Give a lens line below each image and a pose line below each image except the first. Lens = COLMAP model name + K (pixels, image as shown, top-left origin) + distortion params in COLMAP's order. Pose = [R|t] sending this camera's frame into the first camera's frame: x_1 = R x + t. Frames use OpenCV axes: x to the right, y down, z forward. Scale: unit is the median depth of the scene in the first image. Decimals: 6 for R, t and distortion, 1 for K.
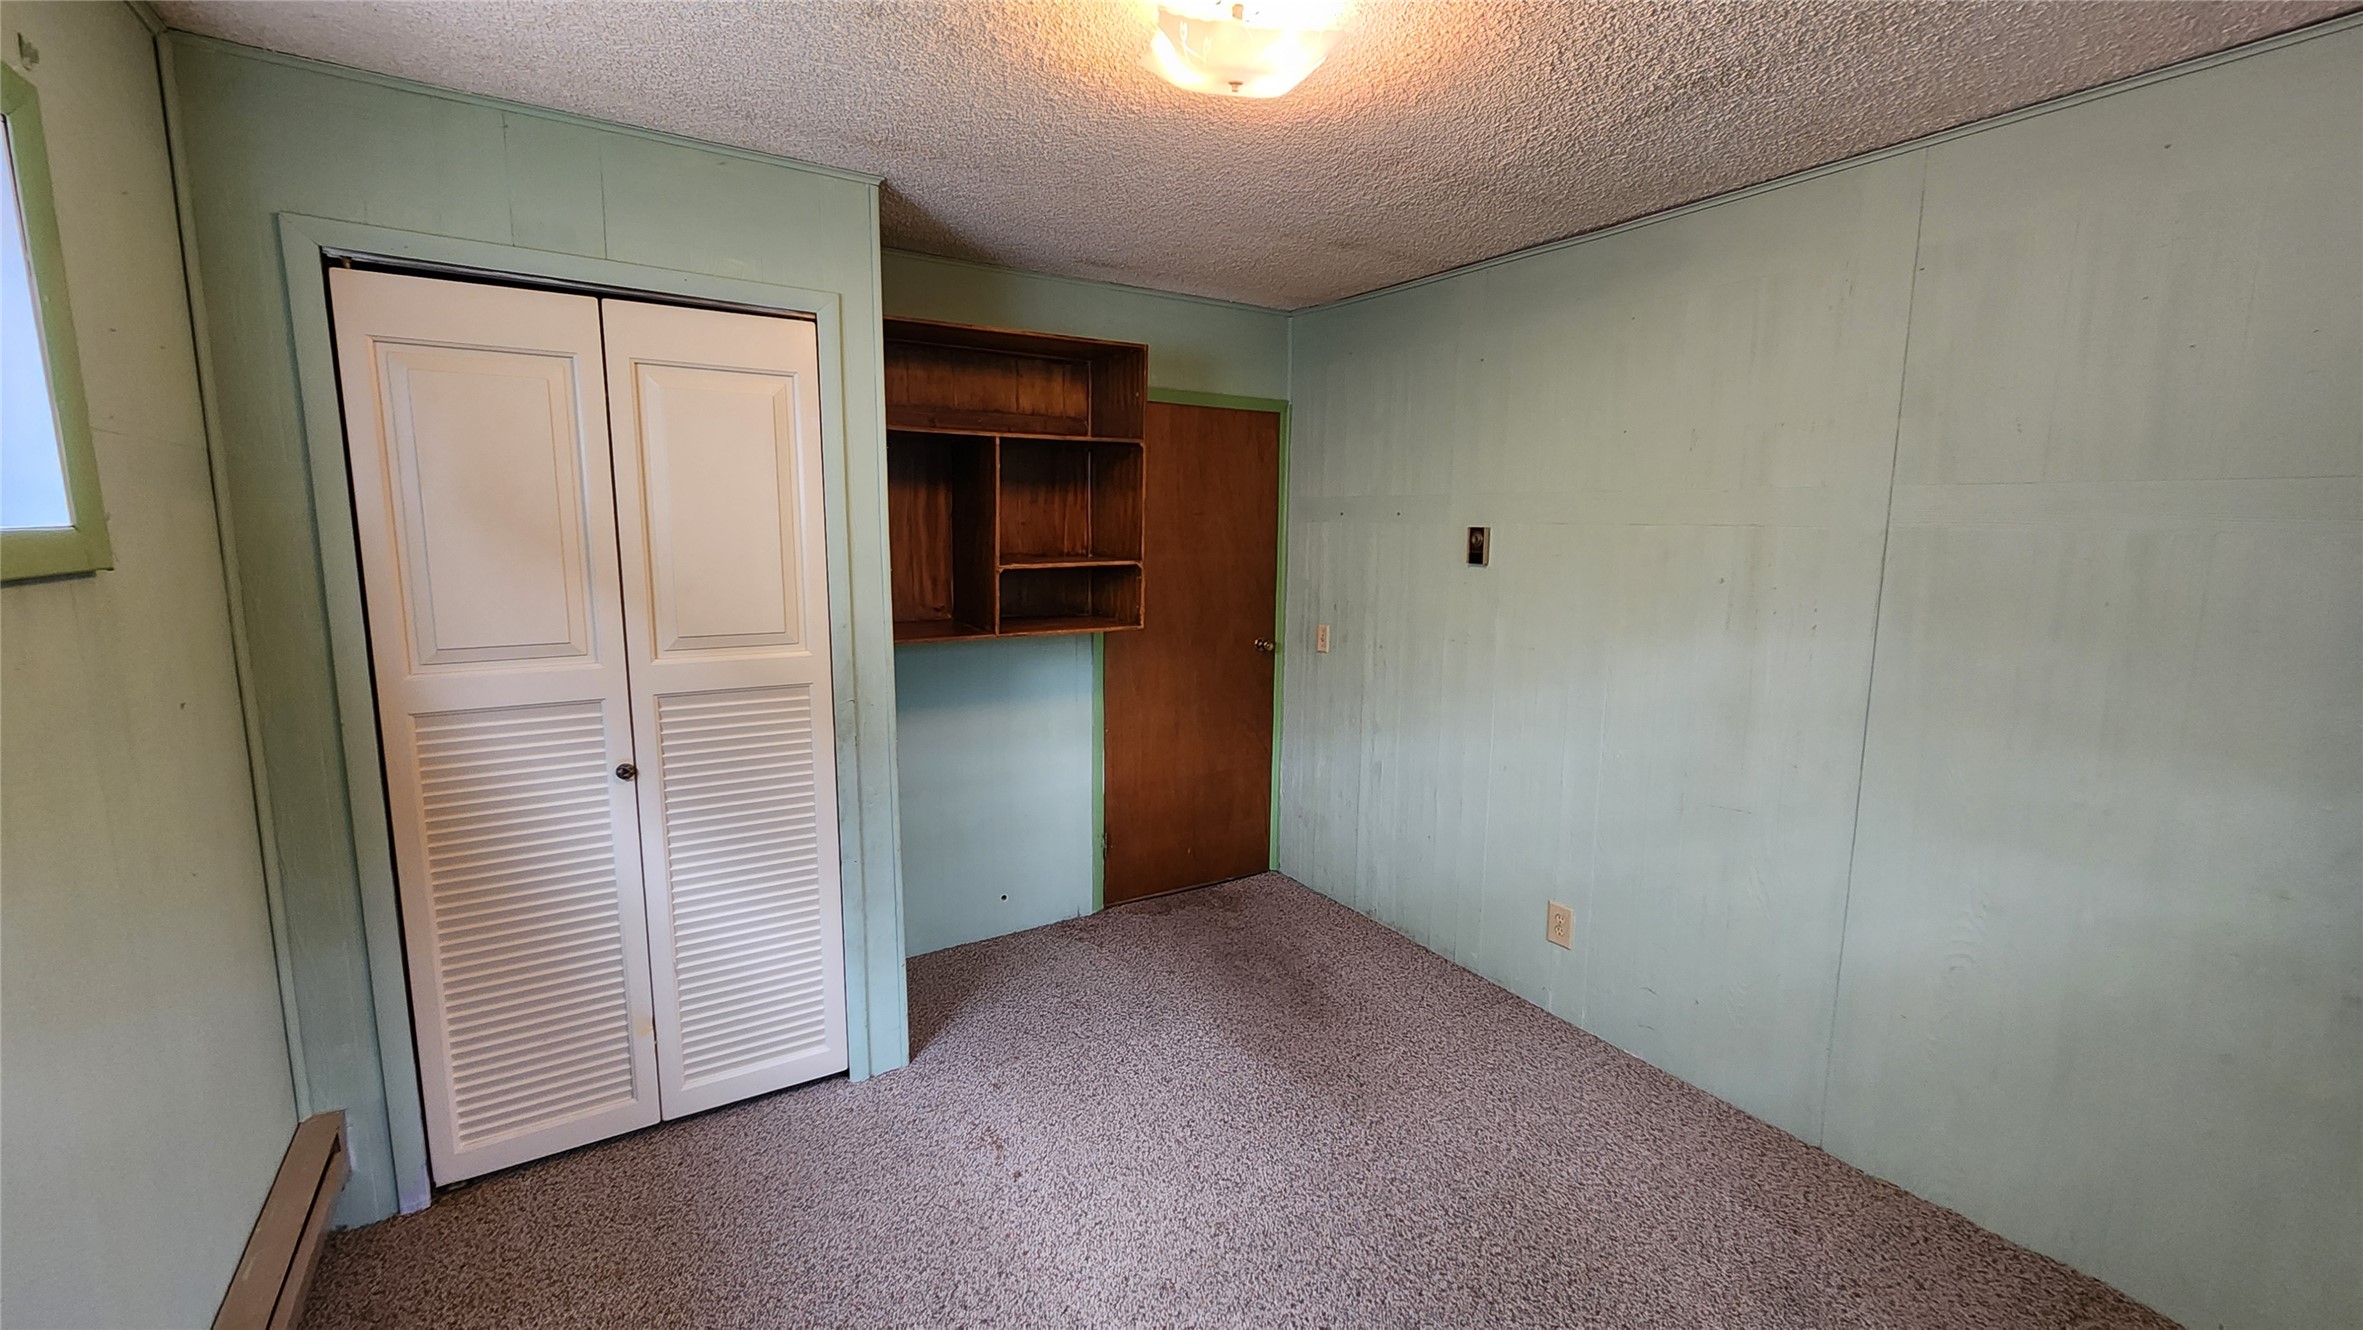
lens RADIAL K [[963.8, 0, 1187.7], [0, 963.8, 660.2], [0, 0, 1]] dist [0.000629, -0.000992]
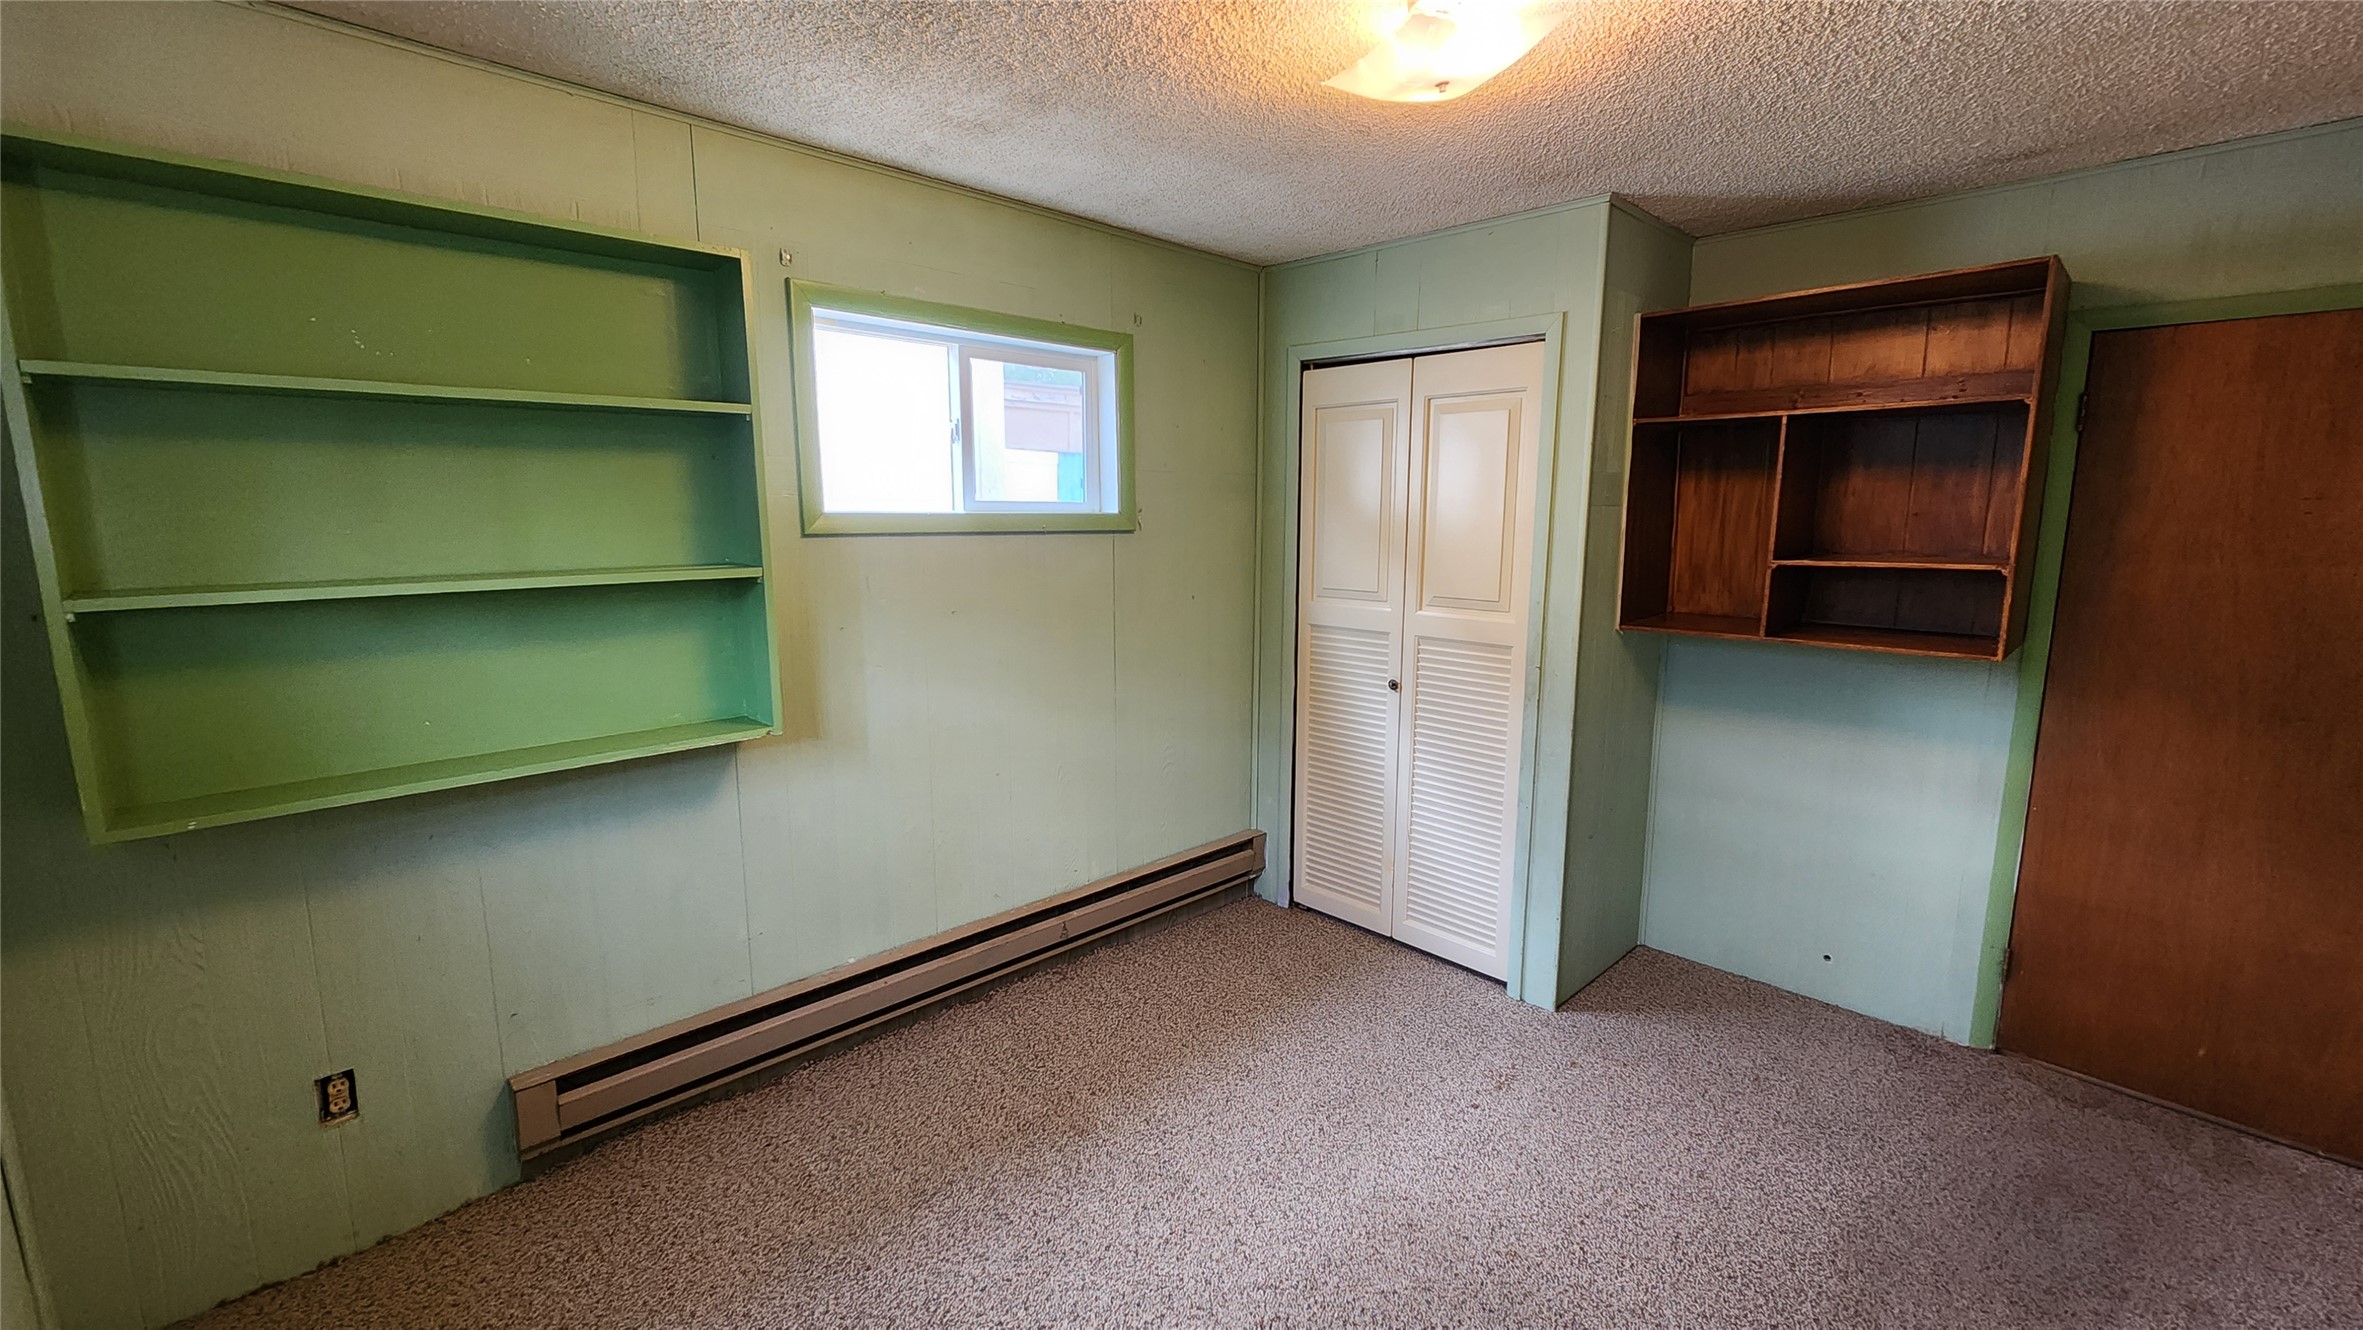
lens RADIAL K [[963.8, 0, 1217.5], [0, 963.8, 654.5], [0, 0, 1]] dist [0.000629, -0.000992]
pose [[0.204381, 0.135640, -0.969448, 0.670452], [-0.143314, 0.983828, 0.107439, -0.040765], [0.968344, 0.116977, 0.220515, 0.369773]]
